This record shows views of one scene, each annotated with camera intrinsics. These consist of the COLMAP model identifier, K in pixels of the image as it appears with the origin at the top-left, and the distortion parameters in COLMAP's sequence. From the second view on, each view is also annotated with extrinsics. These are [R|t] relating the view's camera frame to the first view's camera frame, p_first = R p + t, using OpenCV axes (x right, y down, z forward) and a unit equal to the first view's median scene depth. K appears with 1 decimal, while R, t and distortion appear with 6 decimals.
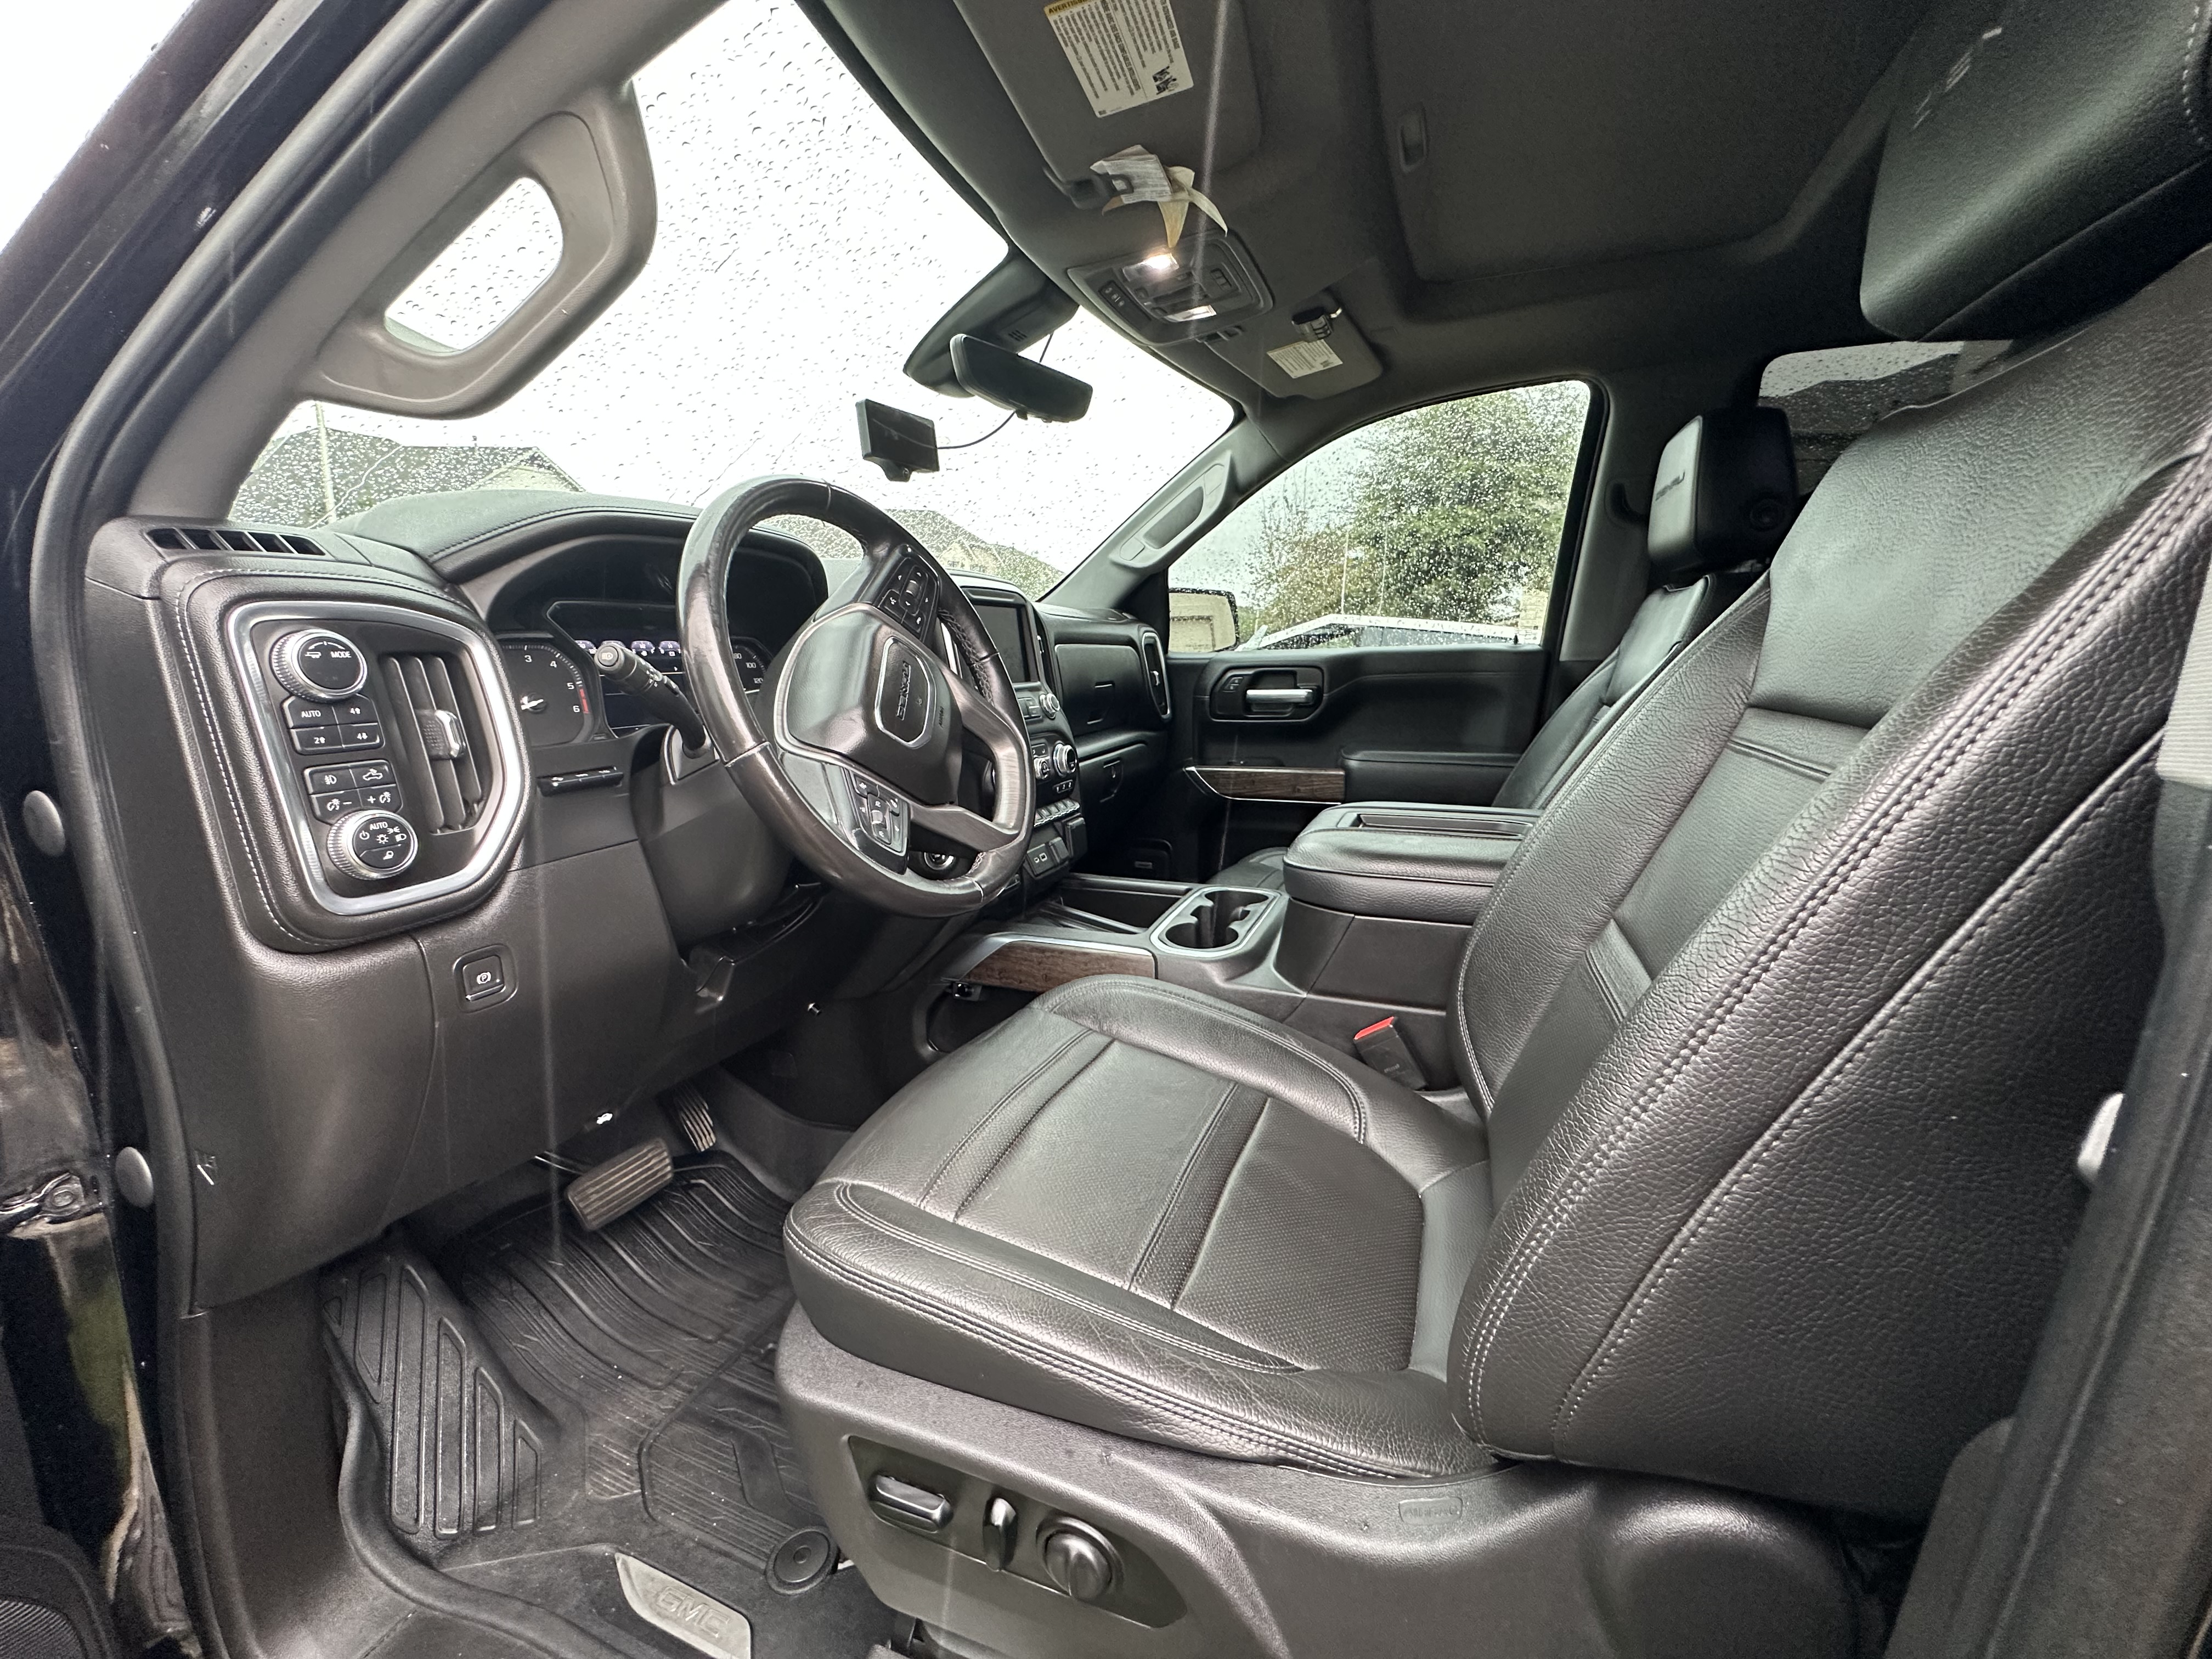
lens RADIAL K [[884.1, 0, 1099.5], [0, 884.1, 828.8], [0, 0, 1]] dist [-0.003622, -0.000226]
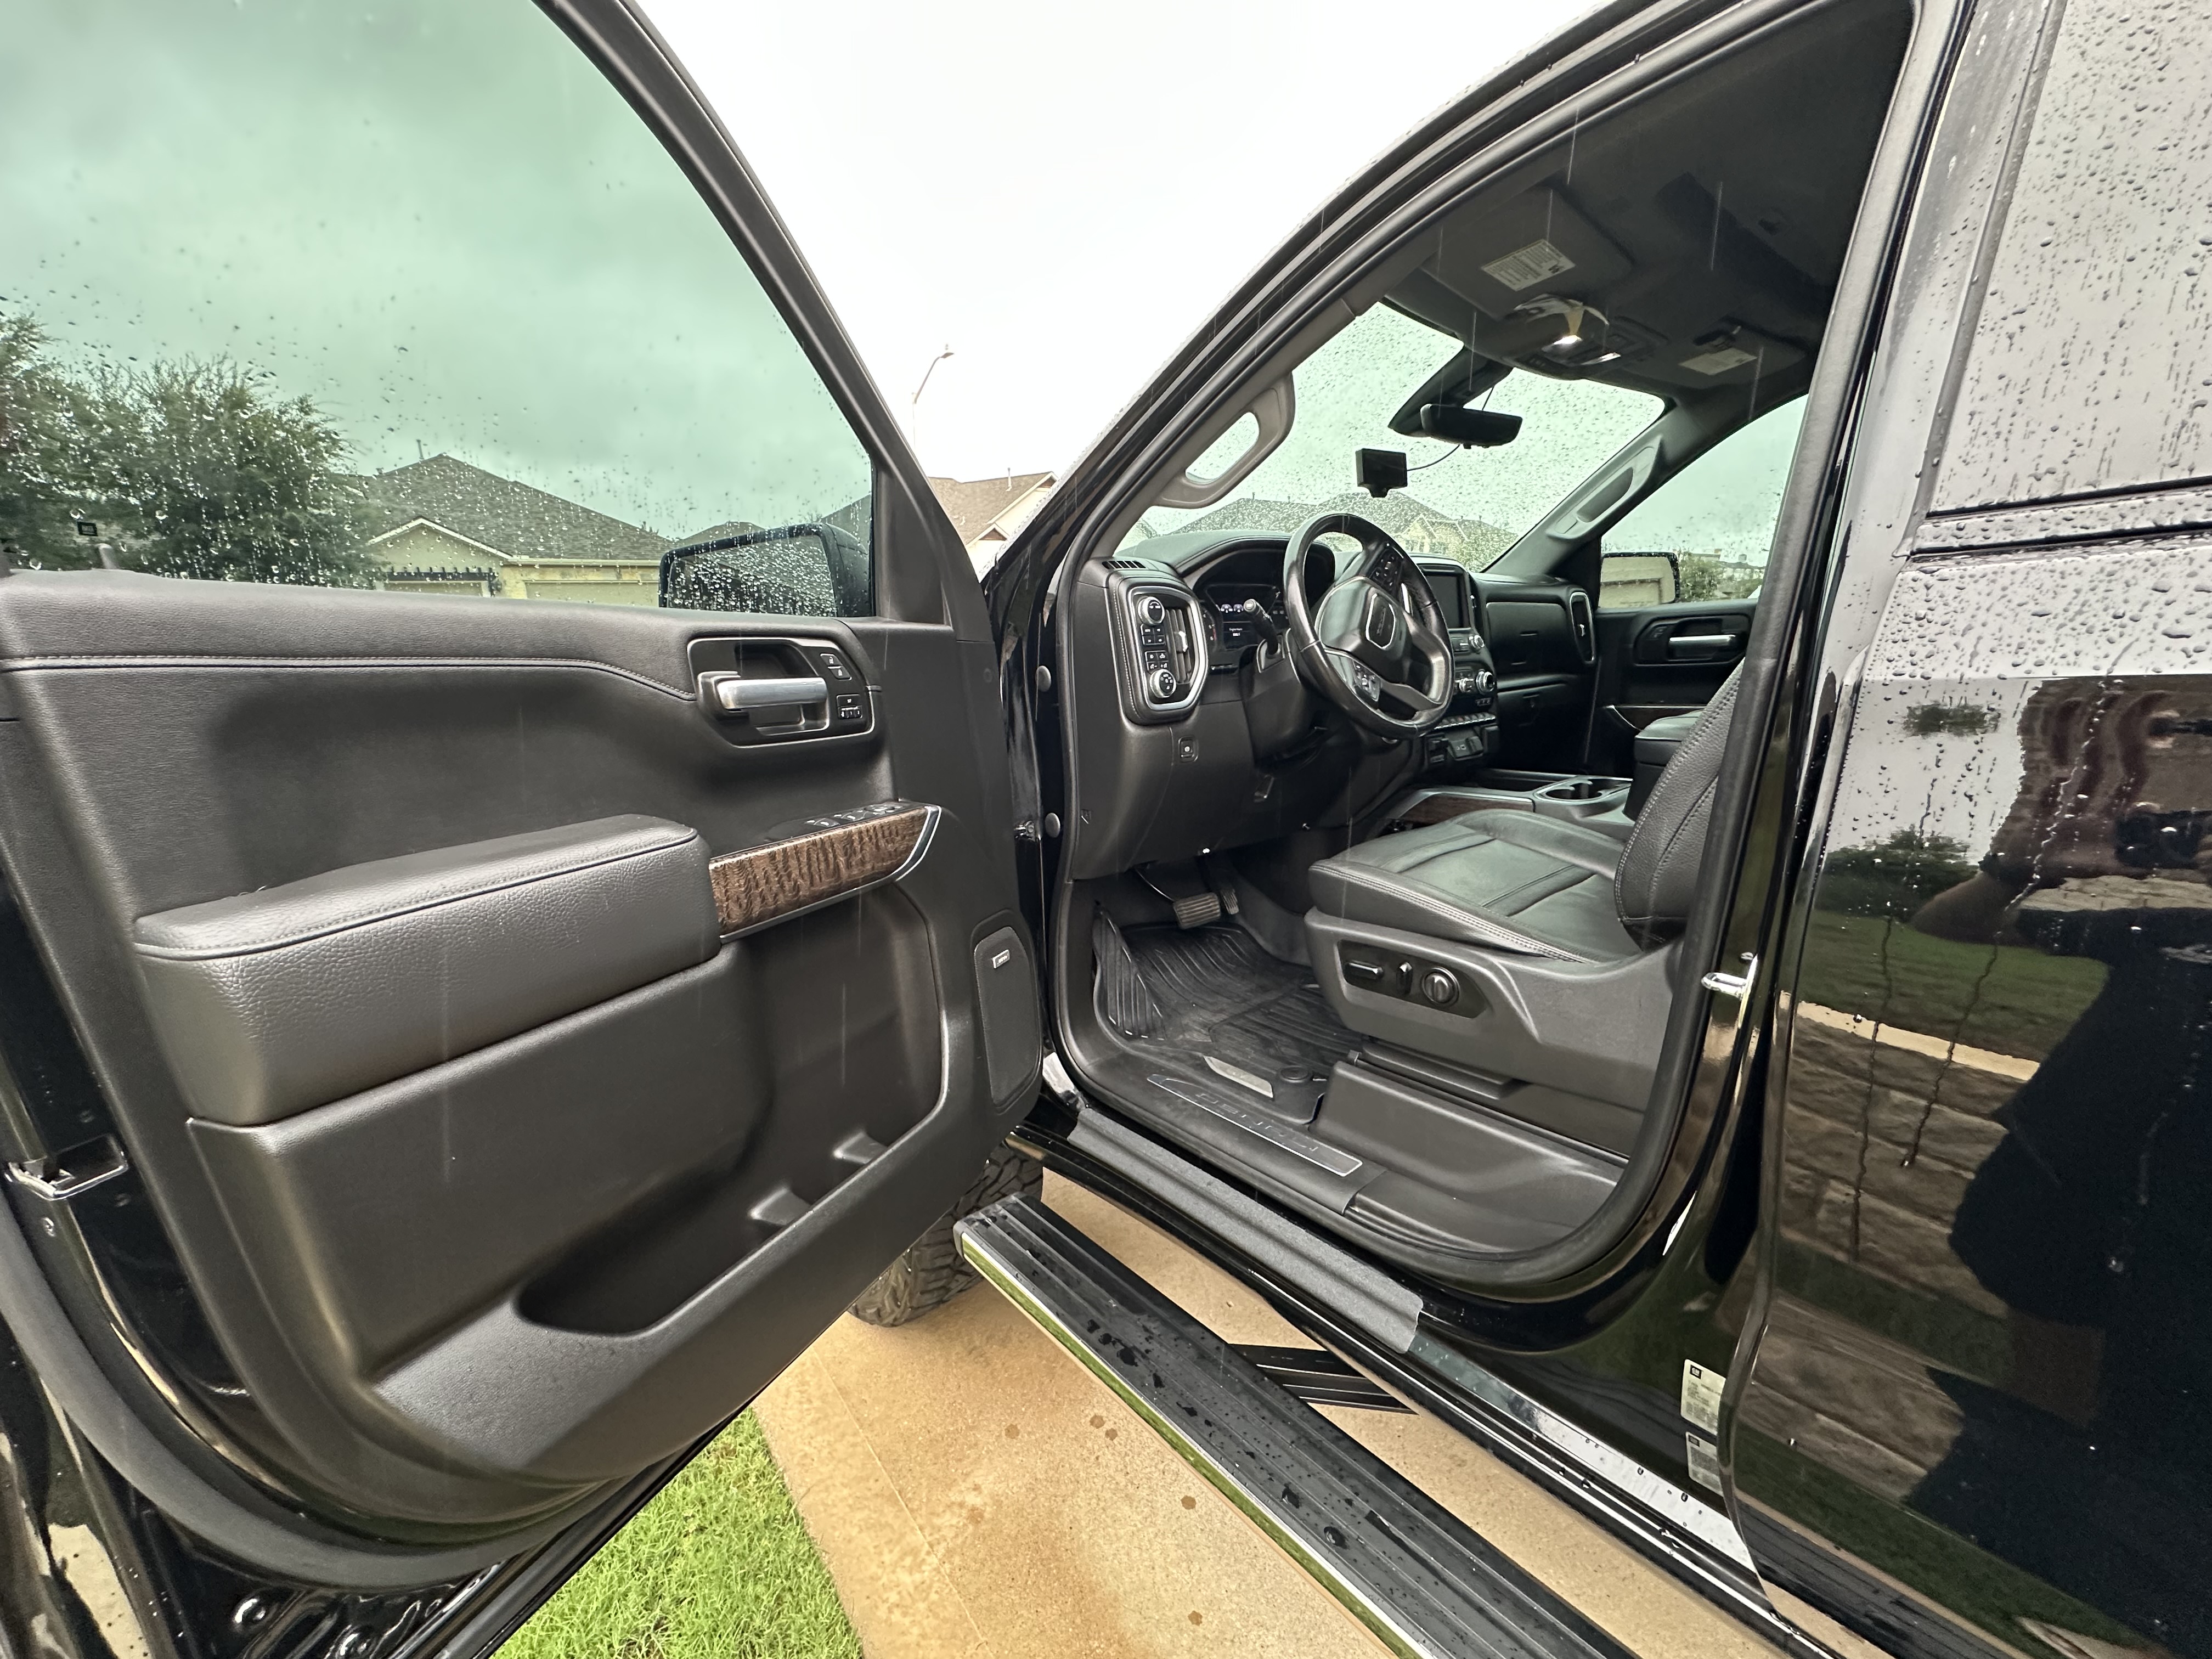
lens RADIAL K [[881.8, 0, 1108.0], [0, 881.8, 831.8], [0, 0, 1]] dist [-0.003780, -0.000155]
pose [[0.887039, 0.068894, -0.456525, 0.115840], [-0.059903, 0.997620, 0.034158, 0.201788], [0.457791, -0.002952, 0.889055, -0.721751]]
